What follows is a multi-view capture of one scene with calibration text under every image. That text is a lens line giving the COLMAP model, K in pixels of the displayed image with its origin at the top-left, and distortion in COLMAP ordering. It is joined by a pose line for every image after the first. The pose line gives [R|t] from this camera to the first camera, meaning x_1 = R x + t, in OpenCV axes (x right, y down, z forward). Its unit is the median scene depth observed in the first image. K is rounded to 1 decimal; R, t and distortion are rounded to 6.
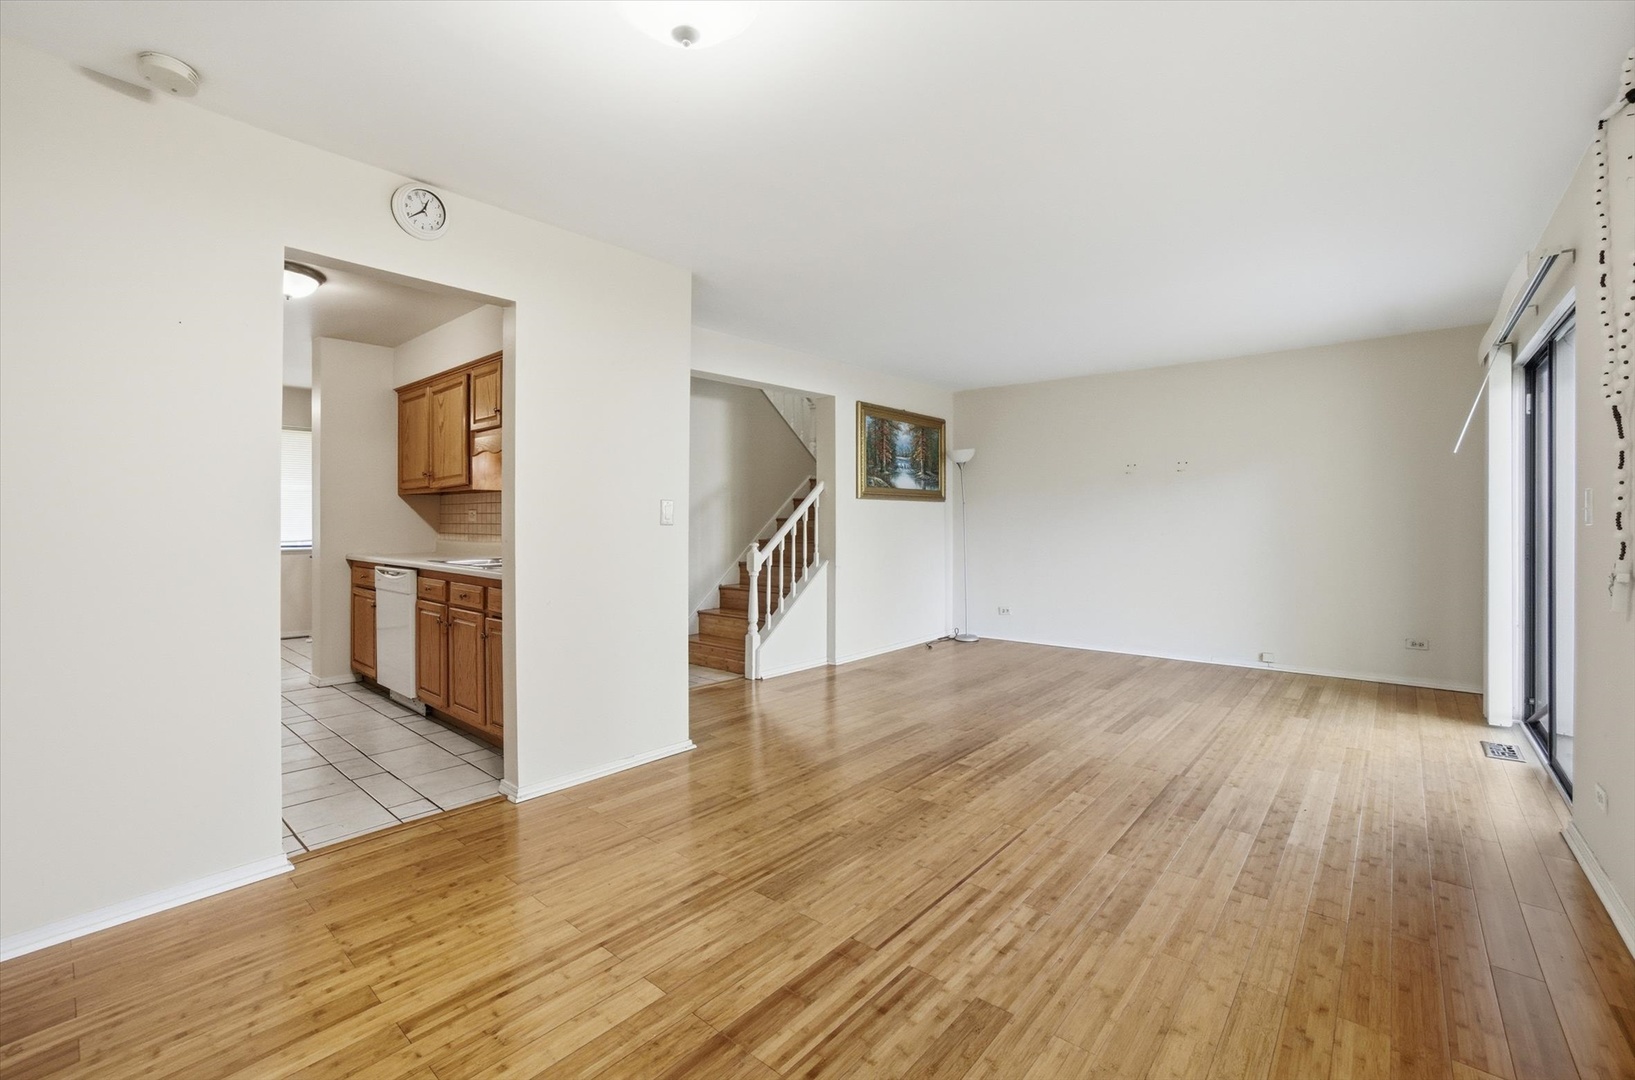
lens RADIAL K [[694.5, 0, 812.6], [0, 694.5, 521.6], [0, 0, 1]] dist [-0.036260, 0.000750]
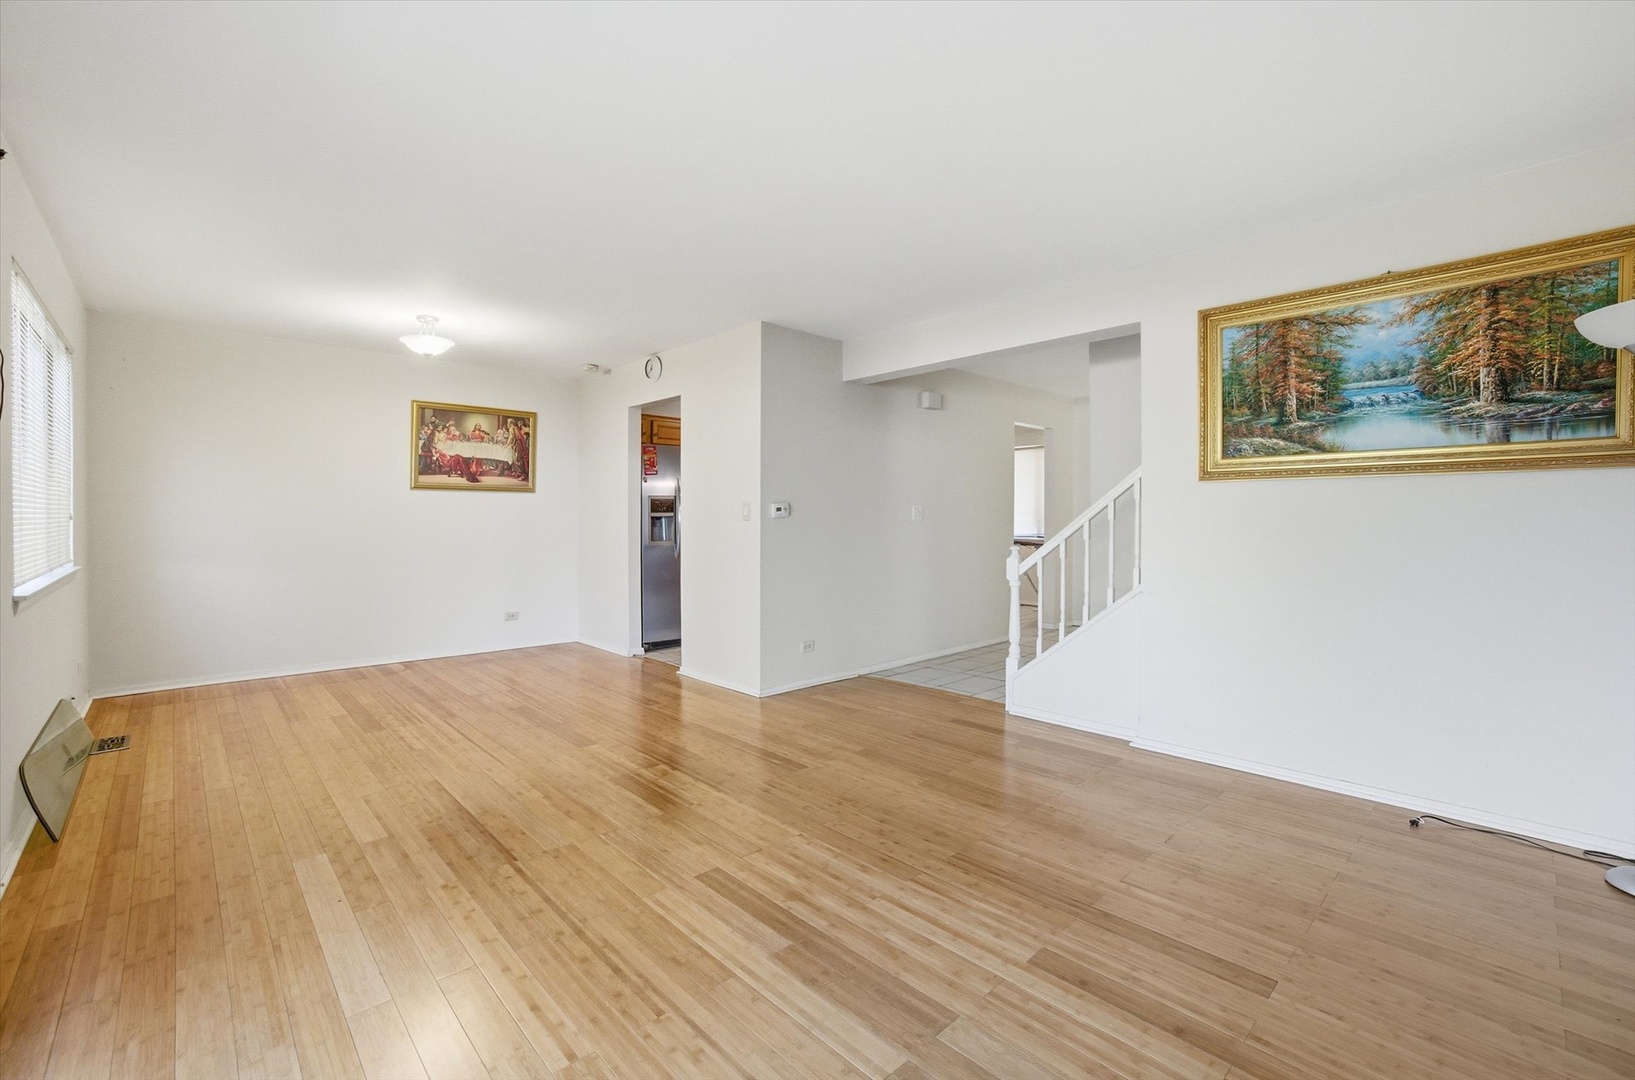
lens RADIAL K [[694.5, 0, 812.6], [0, 694.5, 521.6], [0, 0, 1]] dist [-0.036260, 0.000750]
pose [[-0.104478, 0.003013, -0.994523, 1.141562], [-0.003053, 0.999990, 0.003350, -0.002705], [0.994522, 0.003387, -0.104468, 1.286660]]
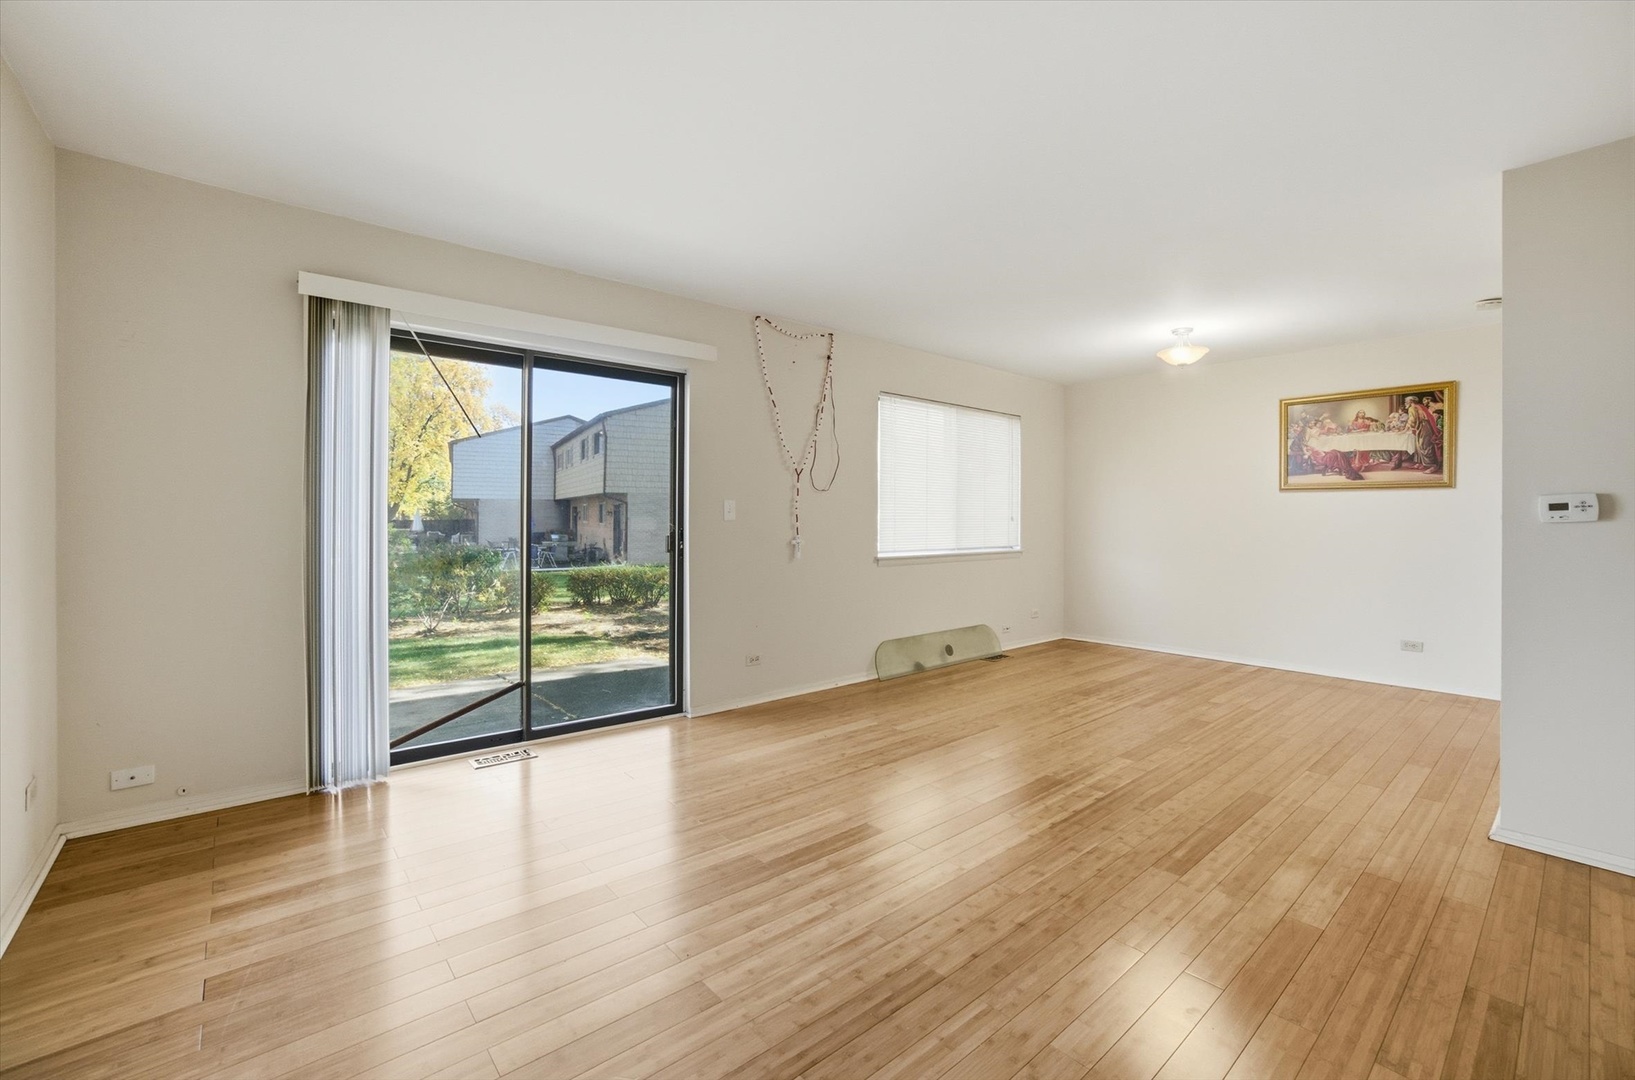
lens RADIAL K [[694.5, 0, 812.6], [0, 694.5, 521.6], [0, 0, 1]] dist [-0.036260, 0.000750]
pose [[-0.988709, -0.007149, 0.149680, 0.442461], [-0.006492, 0.999967, 0.004878, -0.002598], [-0.149710, 0.003851, -0.988723, 1.885151]]
